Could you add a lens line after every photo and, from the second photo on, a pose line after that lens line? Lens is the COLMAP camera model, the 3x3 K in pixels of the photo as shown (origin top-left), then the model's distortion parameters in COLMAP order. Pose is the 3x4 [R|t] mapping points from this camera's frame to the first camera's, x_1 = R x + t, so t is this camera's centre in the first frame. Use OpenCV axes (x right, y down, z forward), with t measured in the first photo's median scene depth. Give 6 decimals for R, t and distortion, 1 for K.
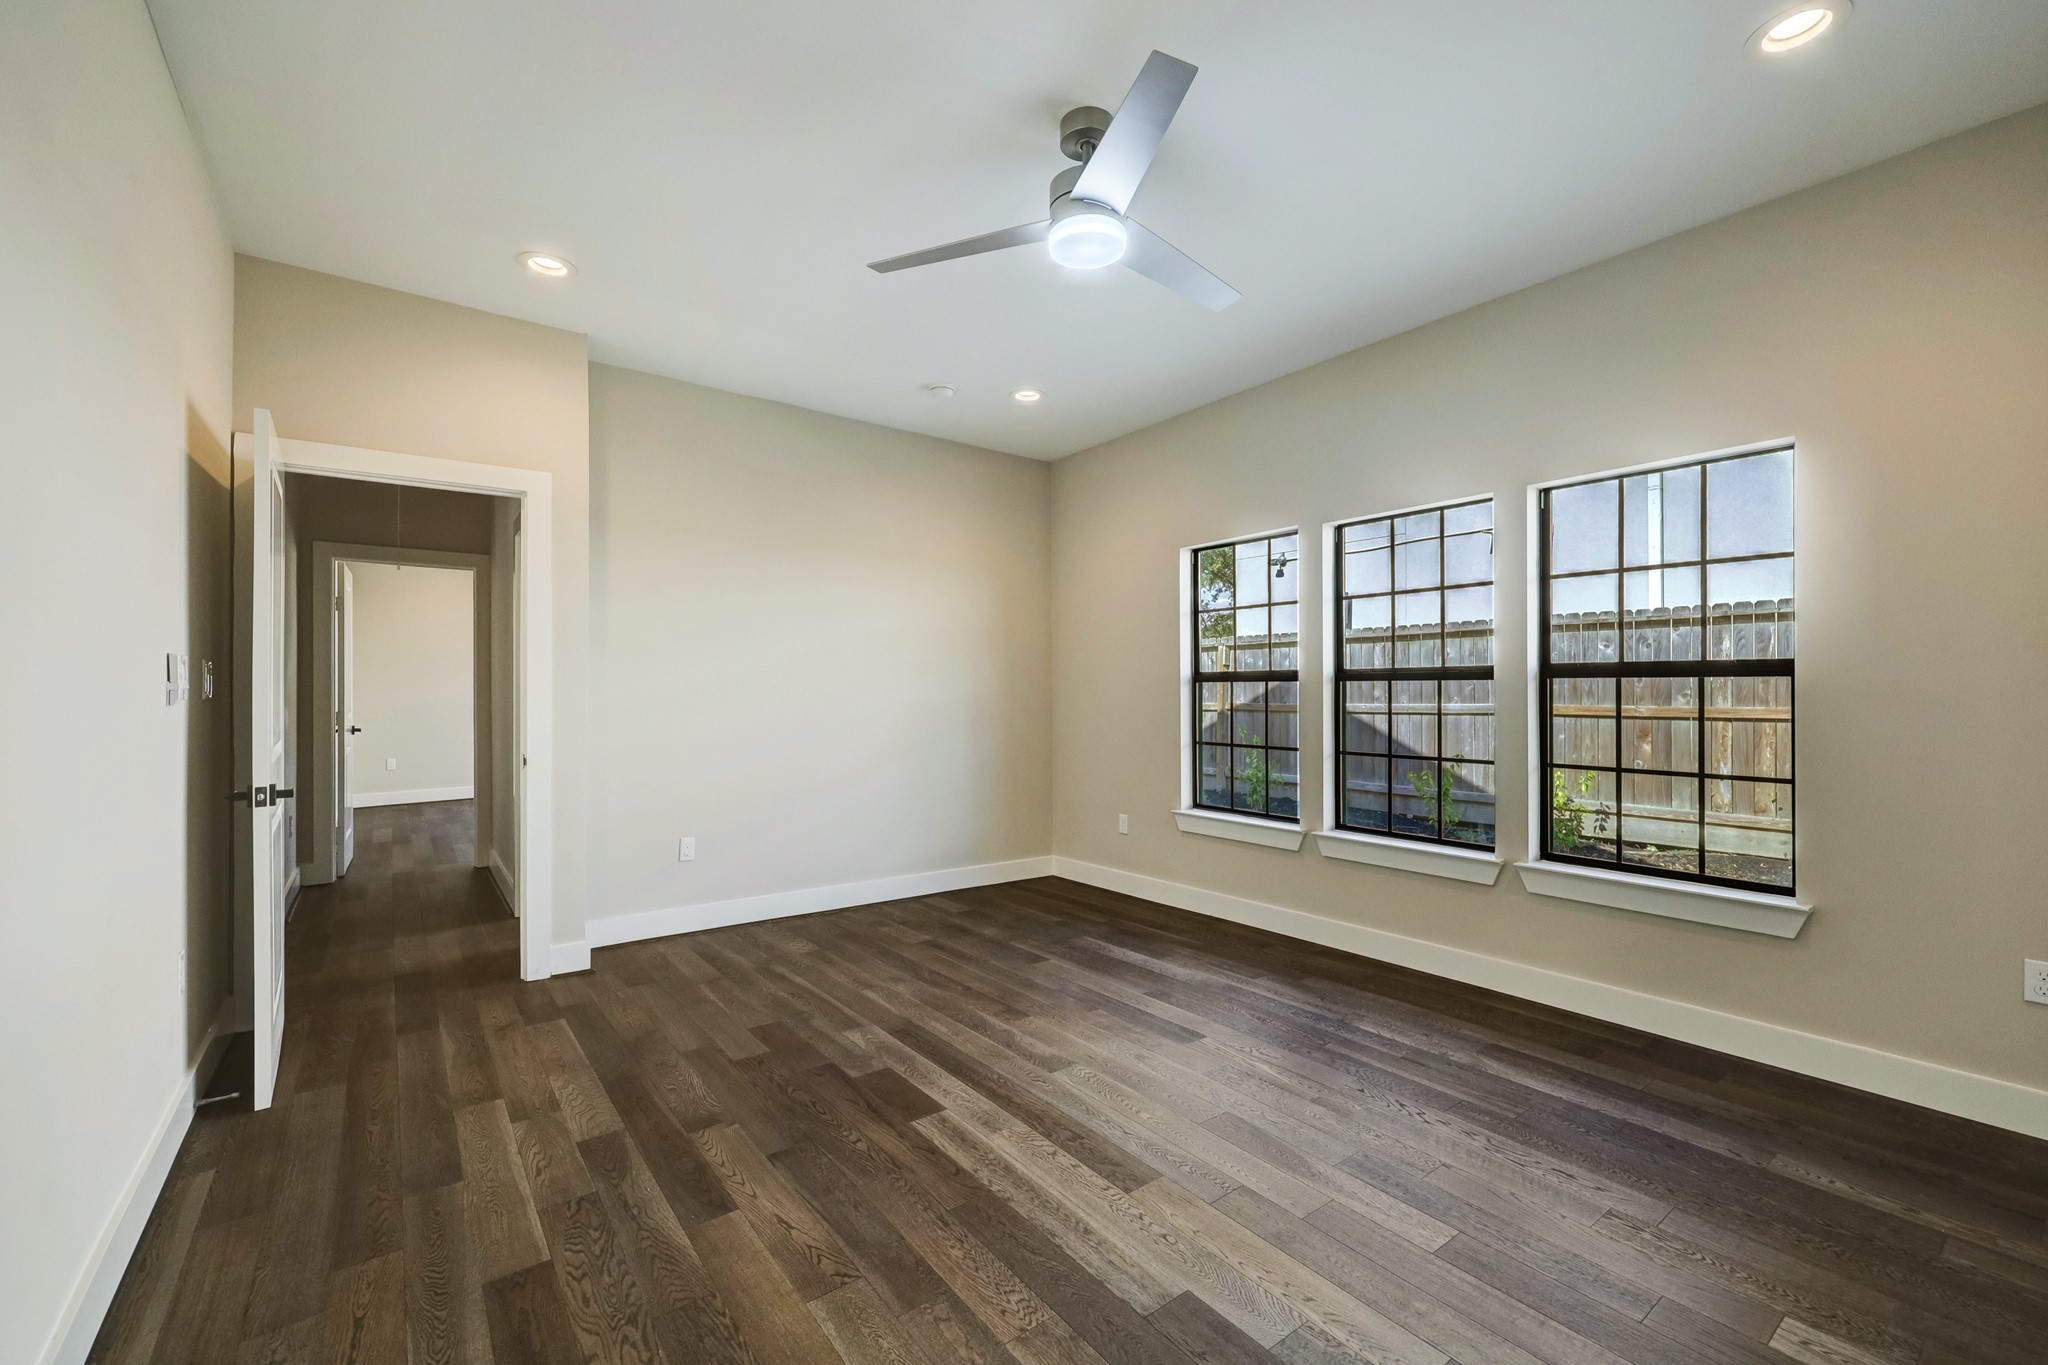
lens RADIAL K [[830.5, 0, 1015.1], [0, 830.5, 688.0], [0, 0, 1]] dist [-0.001861, 0.000675]
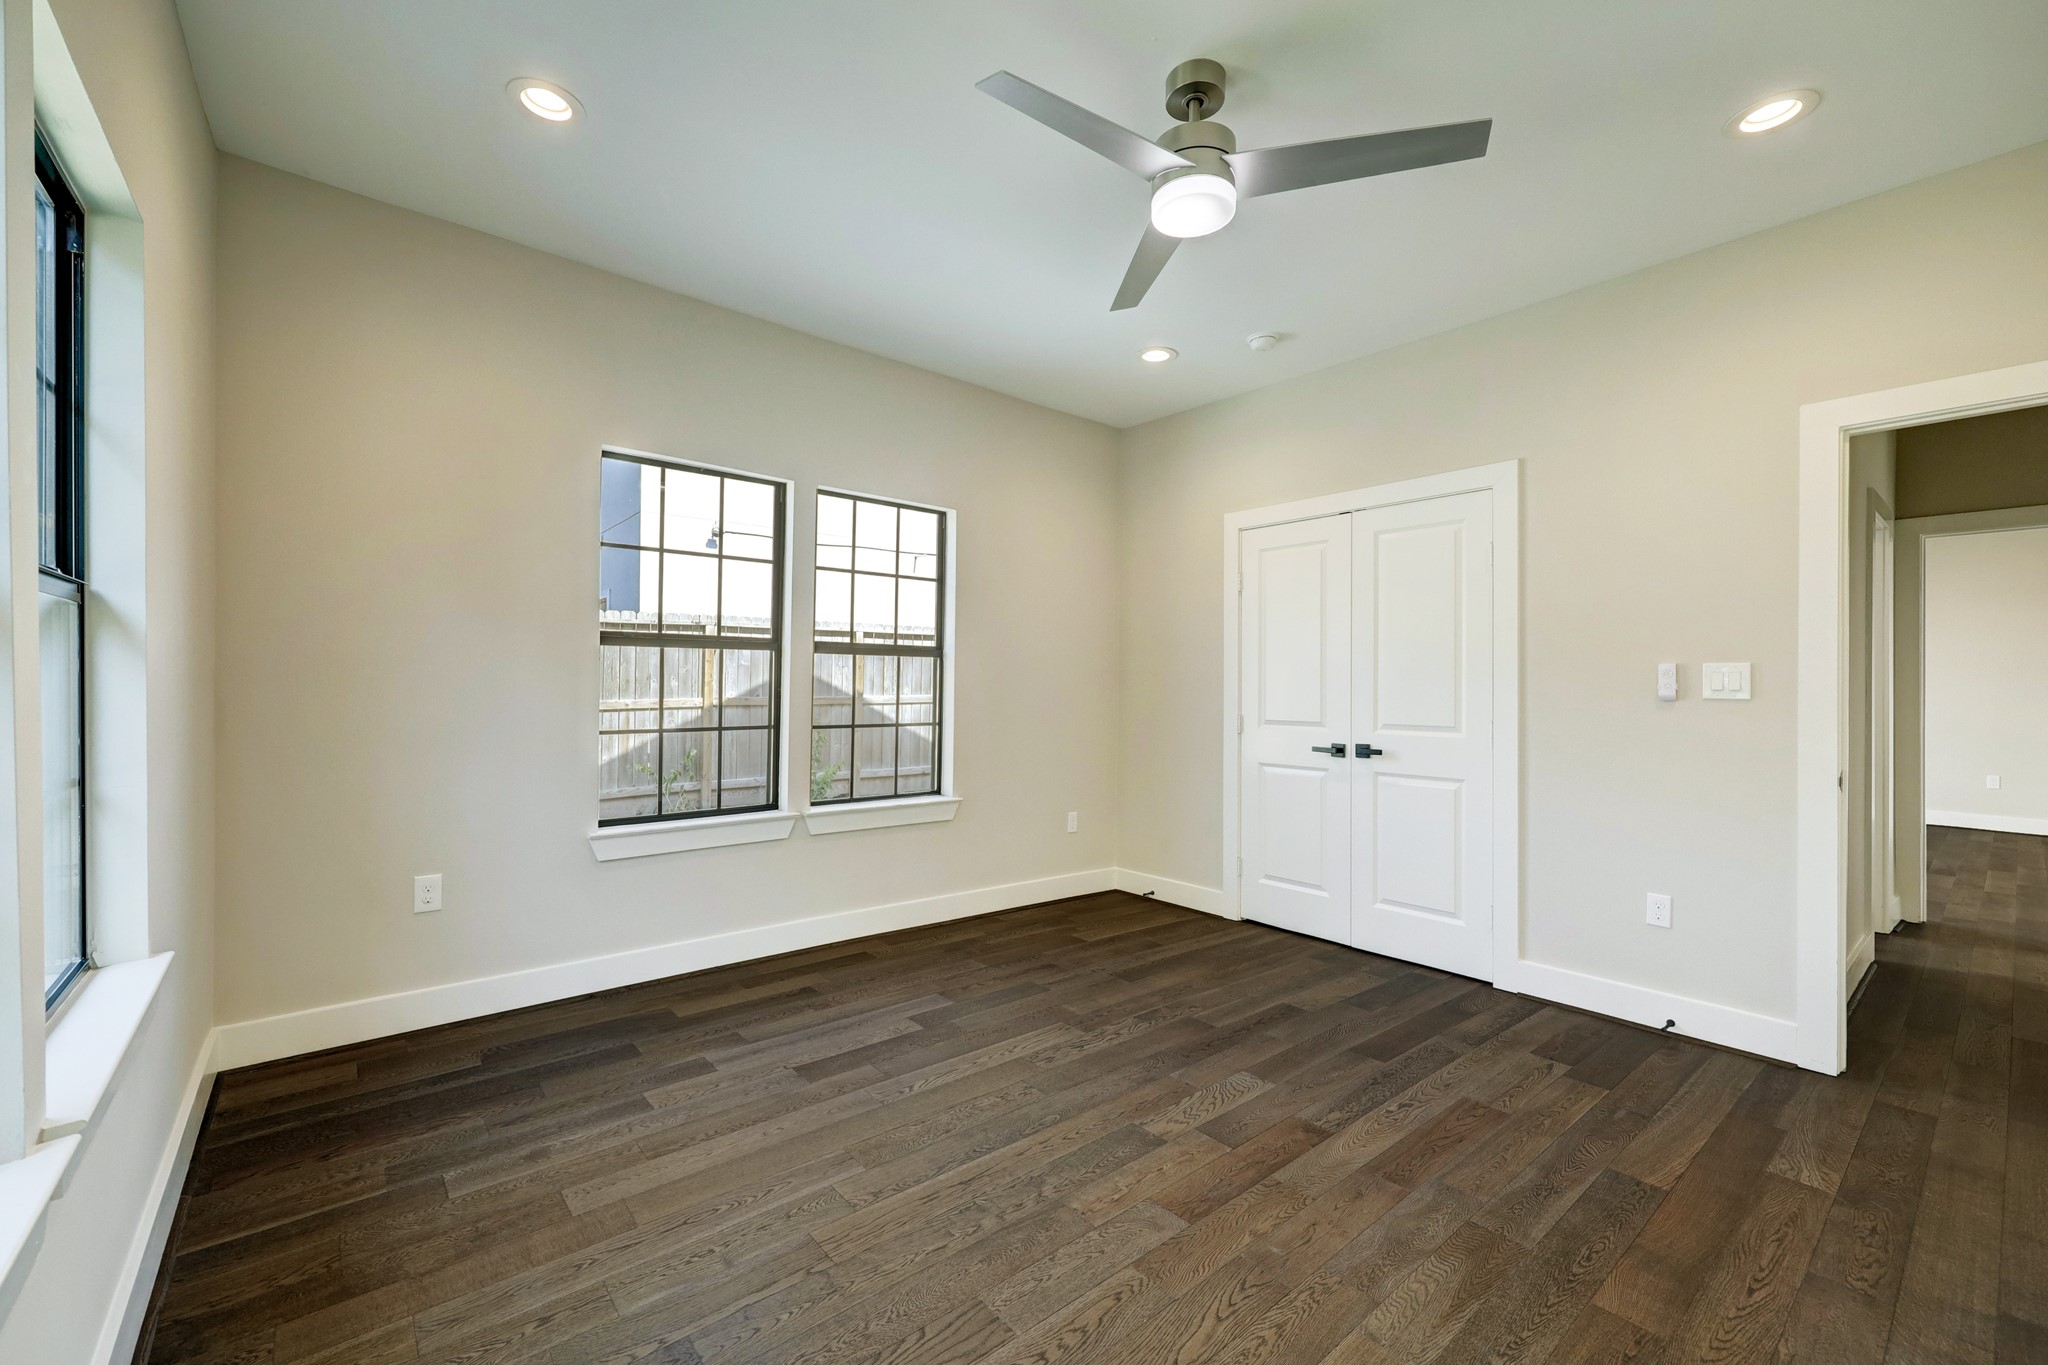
lens RADIAL K [[830.5, 0, 1018.8], [0, 830.5, 688.4], [0, 0, 1]] dist [-0.001861, 0.000675]
pose [[-0.043634, 0.004696, 0.999037, -0.648209], [-0.010041, 0.999936, -0.005138, 0.013948], [-0.998997, -0.010256, -0.043584, 0.866604]]
